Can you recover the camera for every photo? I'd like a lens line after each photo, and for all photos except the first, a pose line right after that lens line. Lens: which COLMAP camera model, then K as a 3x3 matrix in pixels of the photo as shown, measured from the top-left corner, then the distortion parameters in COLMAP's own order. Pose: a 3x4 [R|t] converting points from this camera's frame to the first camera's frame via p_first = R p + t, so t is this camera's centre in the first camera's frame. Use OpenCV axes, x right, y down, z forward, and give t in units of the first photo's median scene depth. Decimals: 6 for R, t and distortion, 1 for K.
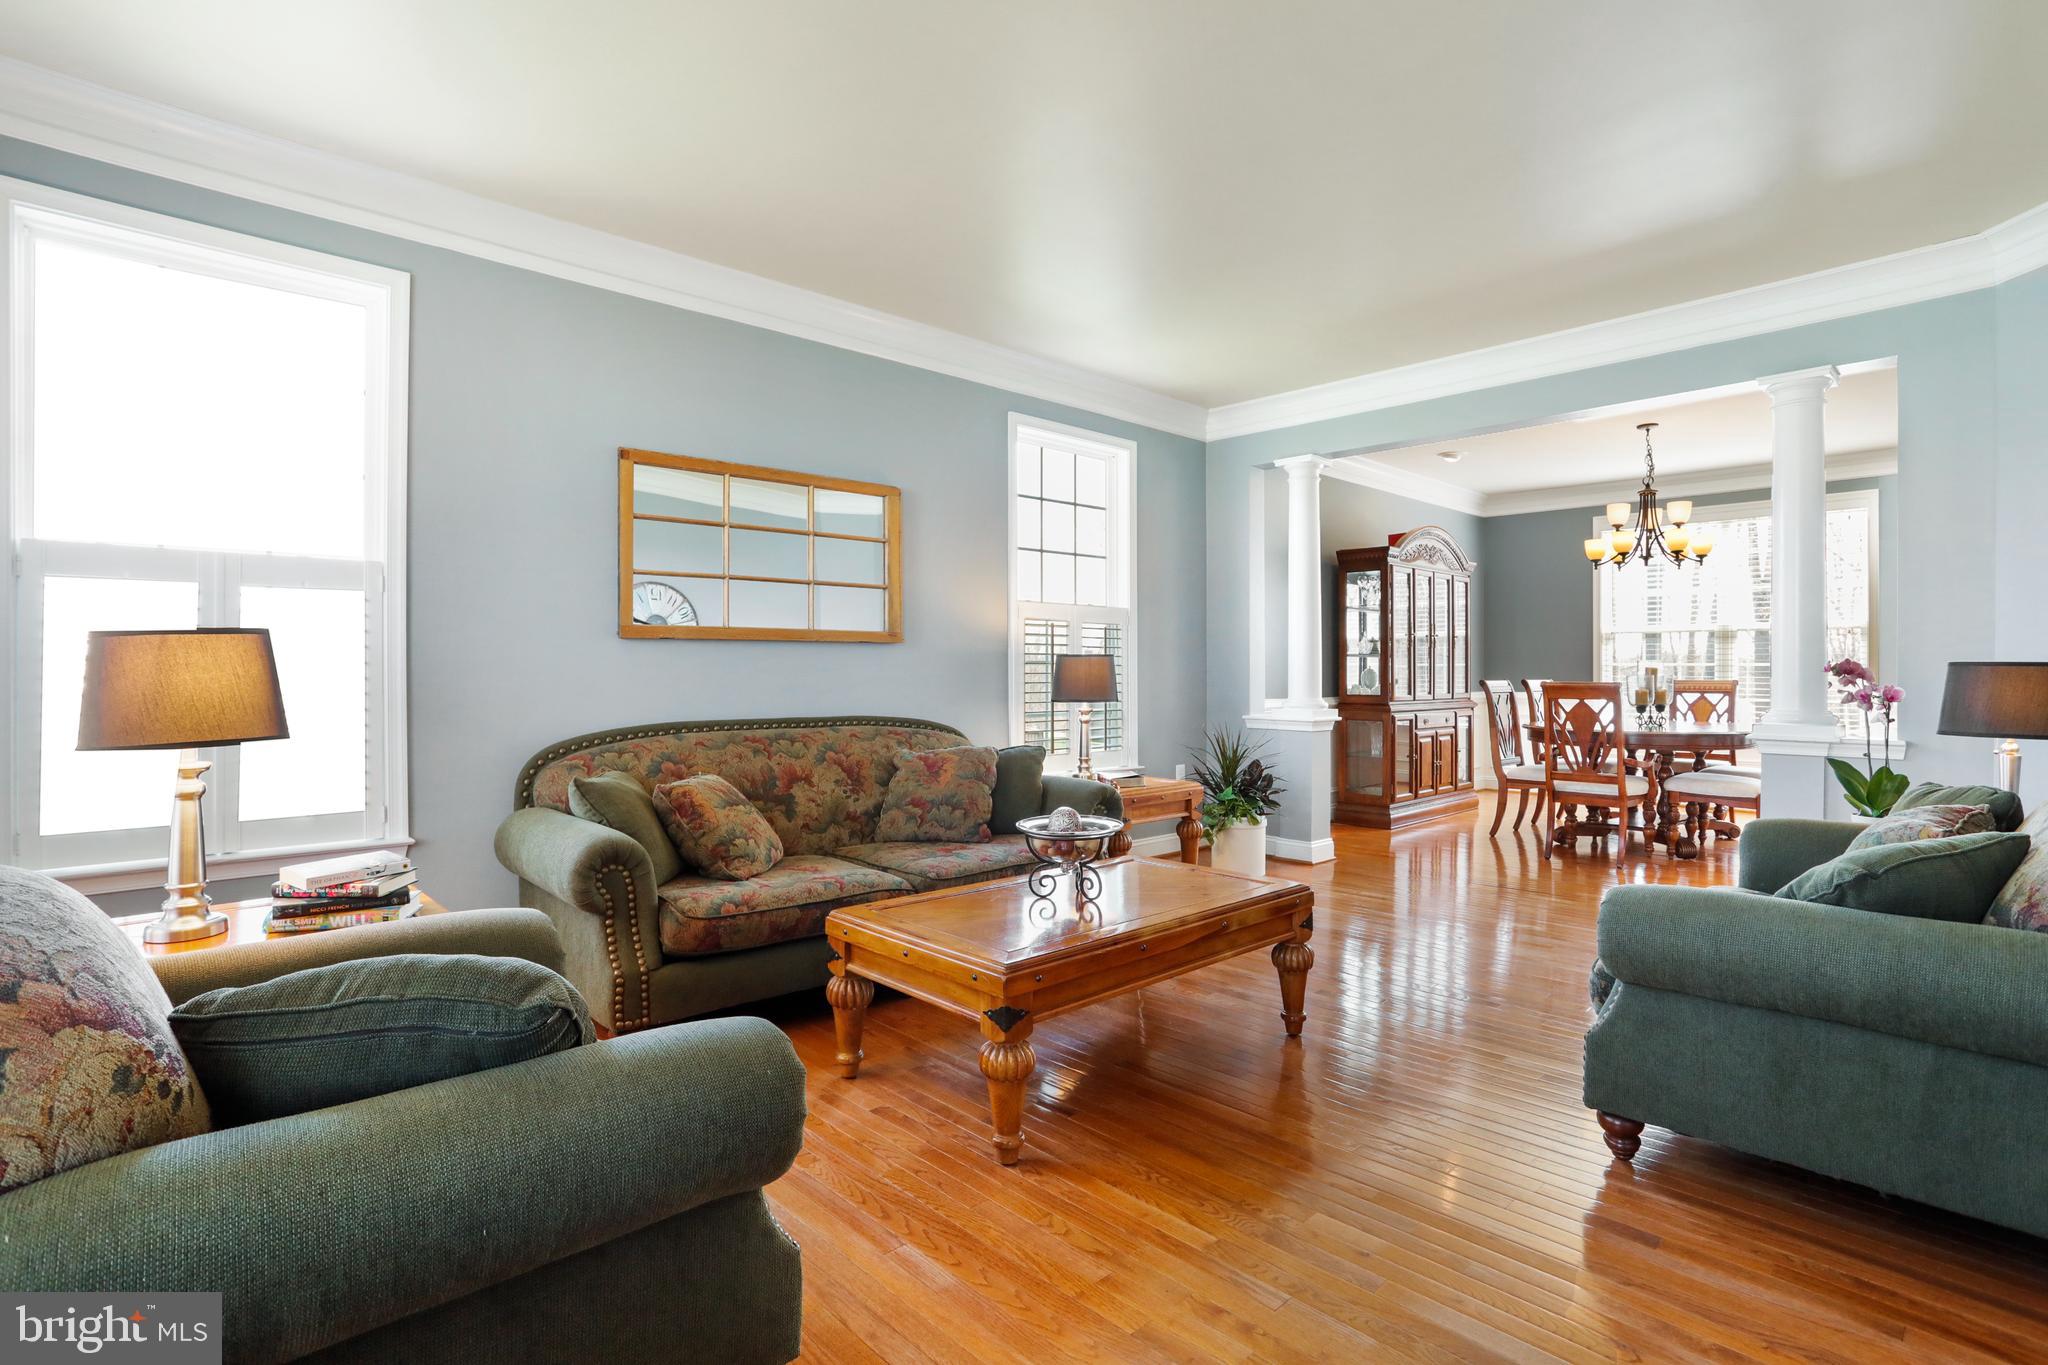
lens RADIAL K [[1006.9, 0, 1007.9], [0, 1006.9, 669.0], [0, 0, 1]] dist [-0.066443, 0.037437]
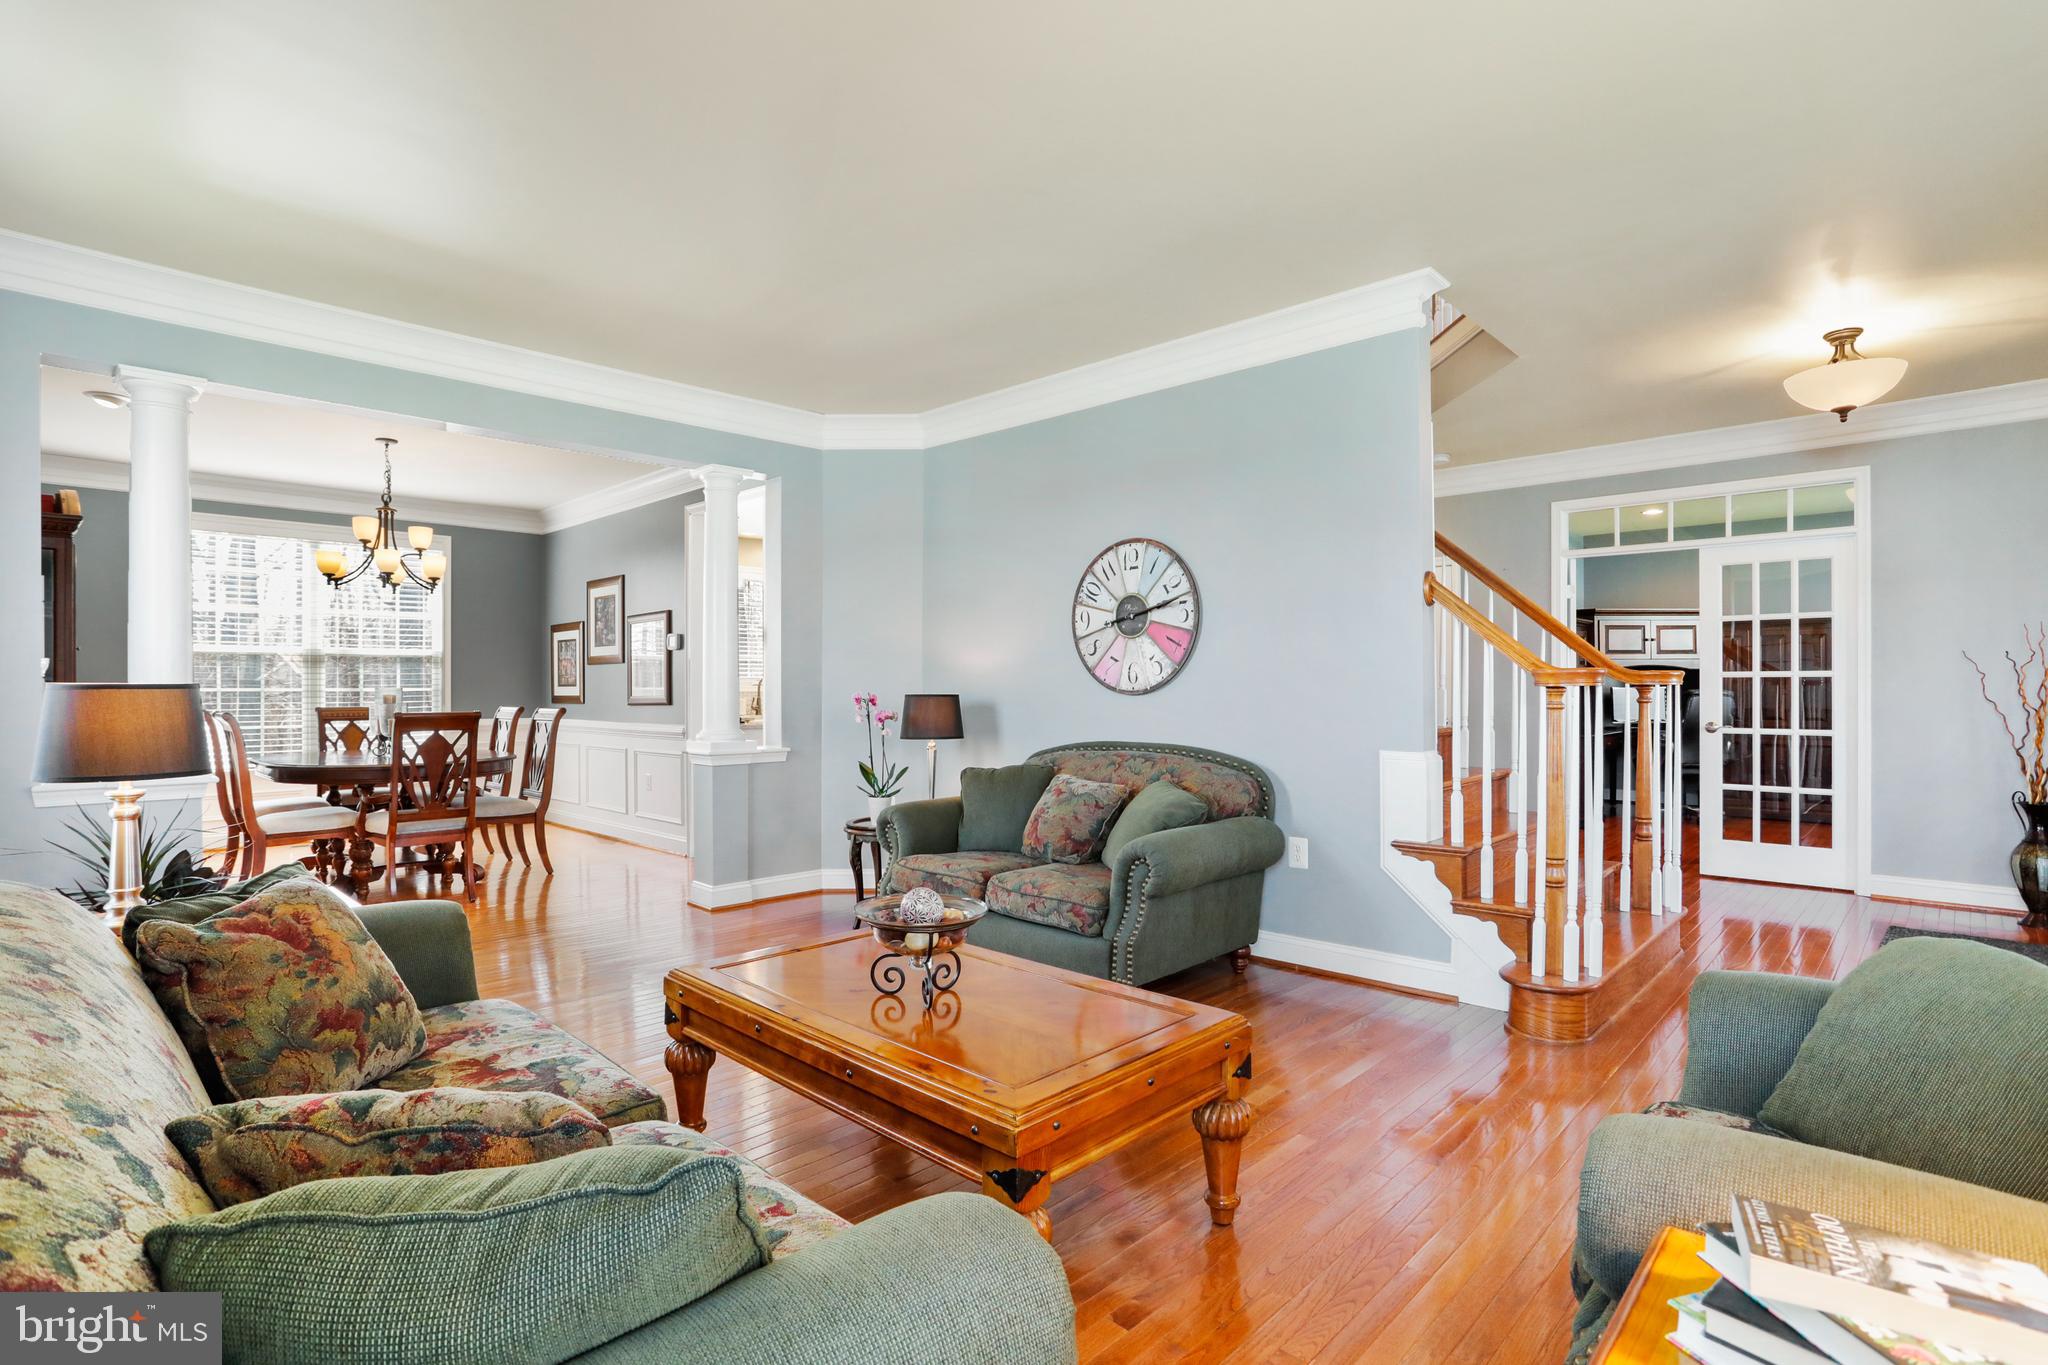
lens RADIAL K [[1015.8, 0, 1006.0], [0, 1015.8, 687.7], [0, 0, 1]] dist [-0.058341, 0.031057]
pose [[-0.041478, -0.001728, 0.999138, -0.332872], [0.001610, 0.999997, 0.001796, -0.009102], [-0.999138, 0.001683, -0.041475, 0.440853]]
